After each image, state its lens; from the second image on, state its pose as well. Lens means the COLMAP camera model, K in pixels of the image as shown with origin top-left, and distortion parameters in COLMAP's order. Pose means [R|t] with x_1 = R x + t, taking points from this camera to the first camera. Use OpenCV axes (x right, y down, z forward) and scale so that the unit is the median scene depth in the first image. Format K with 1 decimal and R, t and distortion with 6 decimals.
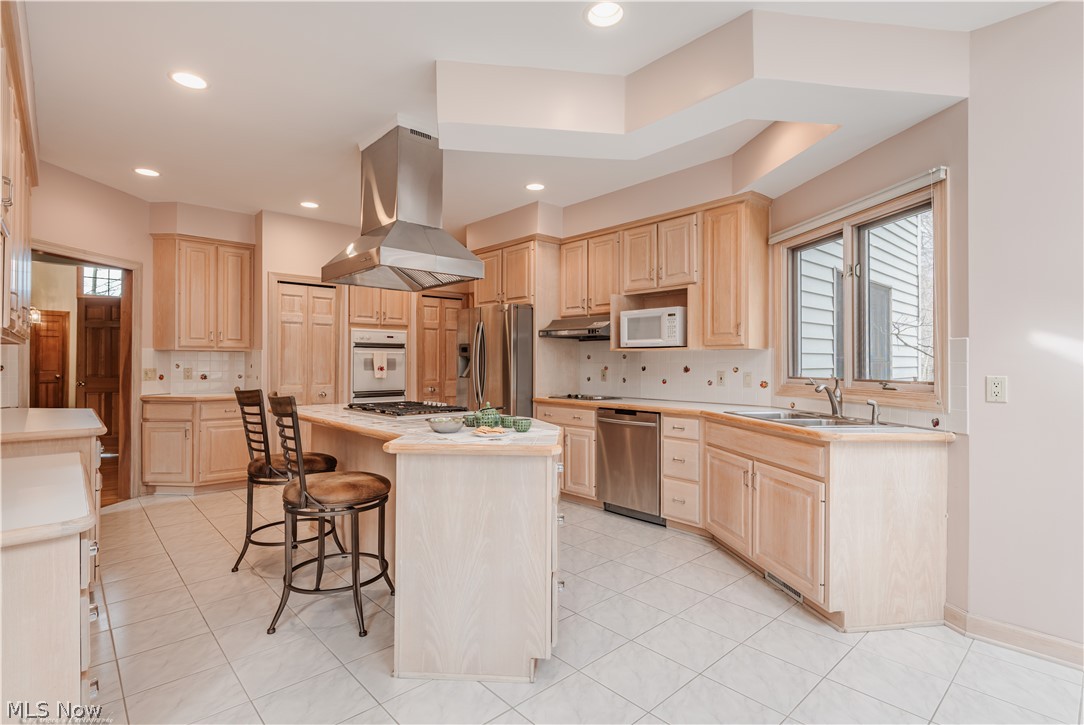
lens RADIAL K [[534.8, 0, 544.3], [0, 534.8, 357.5], [0, 0, 1]] dist [0.012620, 0.000162]
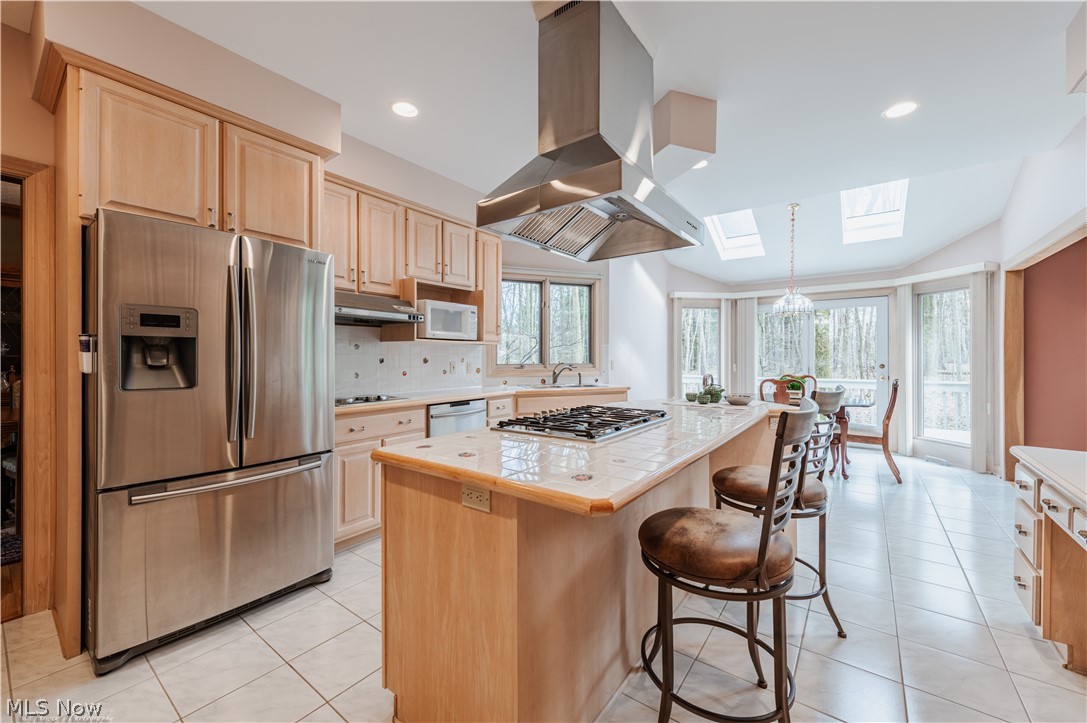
lens RADIAL K [[425.4, 0, 540.9], [0, 425.4, 356.0], [0, 0, 1]] dist [0.001159, -0.000043]
pose [[-0.183253, -0.001831, 0.983064, -0.720301], [-0.012083, 0.999927, -0.000390, 0.012184], [-0.982992, -0.011950, -0.183261, 1.093719]]
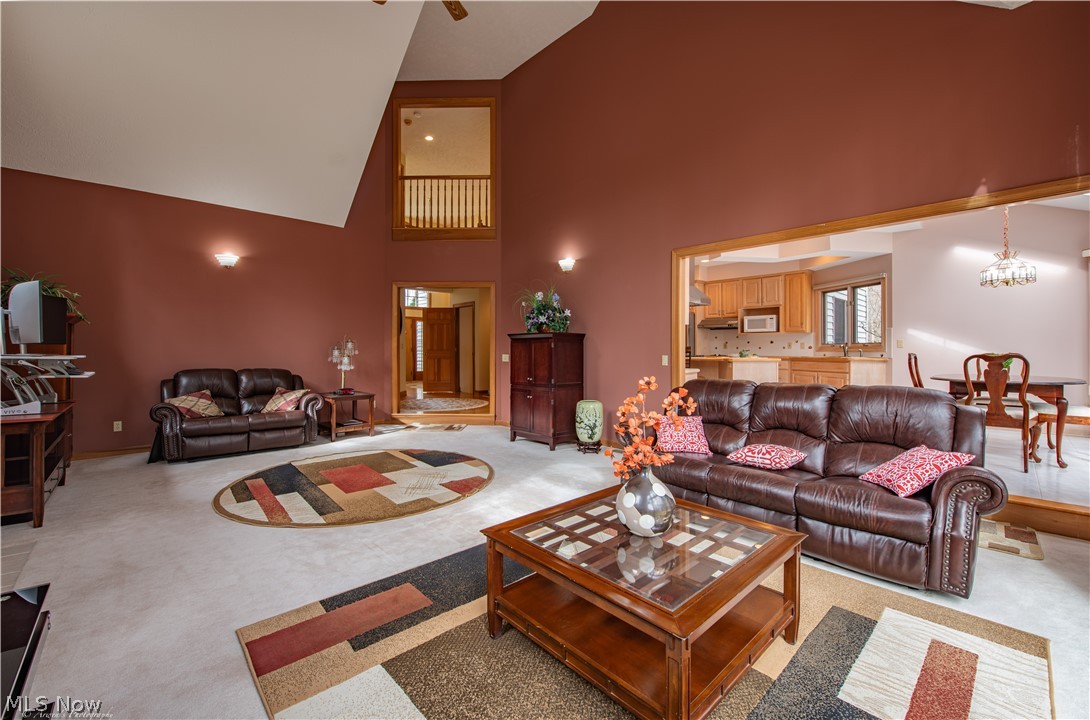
lens RADIAL K [[449.4, 0, 546.1], [0, 449.4, 350.8], [0, 0, 1]] dist [-0.023415, 0.000029]
pose [[0.999985, -0.003304, 0.004348, -0.820414], [0.003256, 0.999933, 0.011121, 0.041191], [-0.004384, -0.011107, 0.999929, -1.039145]]
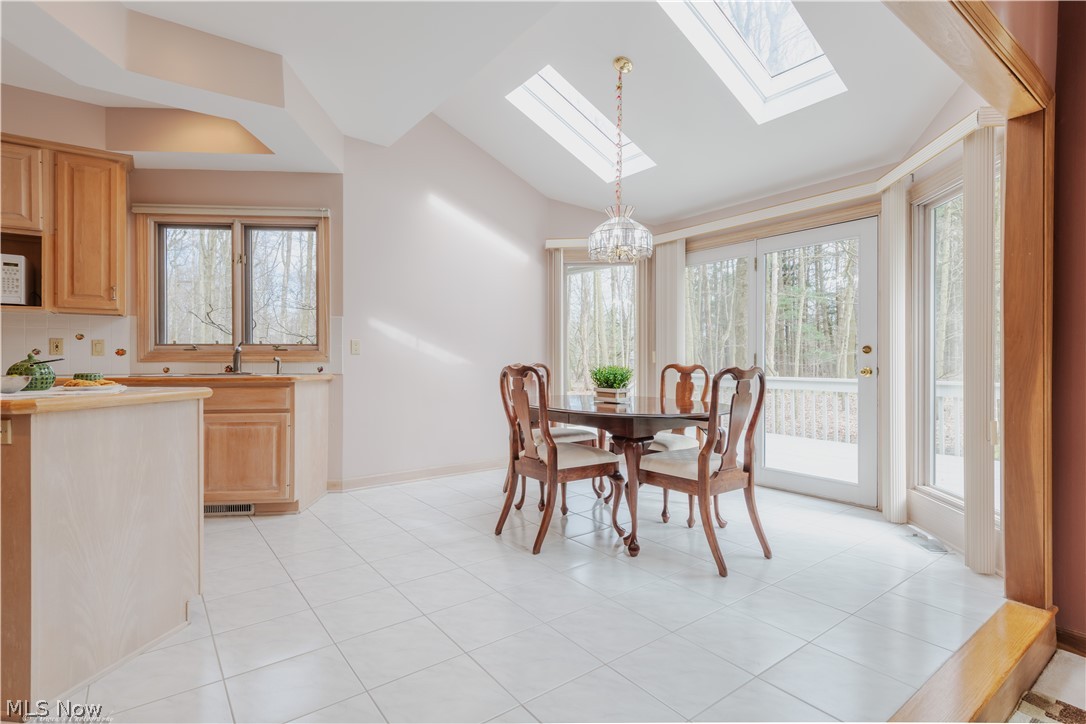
lens RADIAL K [[522.8, 0, 543.0], [0, 522.8, 362.0], [0, 0, 1]] dist [0.010511, 0.000384]
pose [[0.098434, -0.007524, 0.995115, -0.500759], [-0.010364, 0.999909, 0.008585, 0.054269], [-0.995090, -0.011158, 0.098347, 0.137978]]
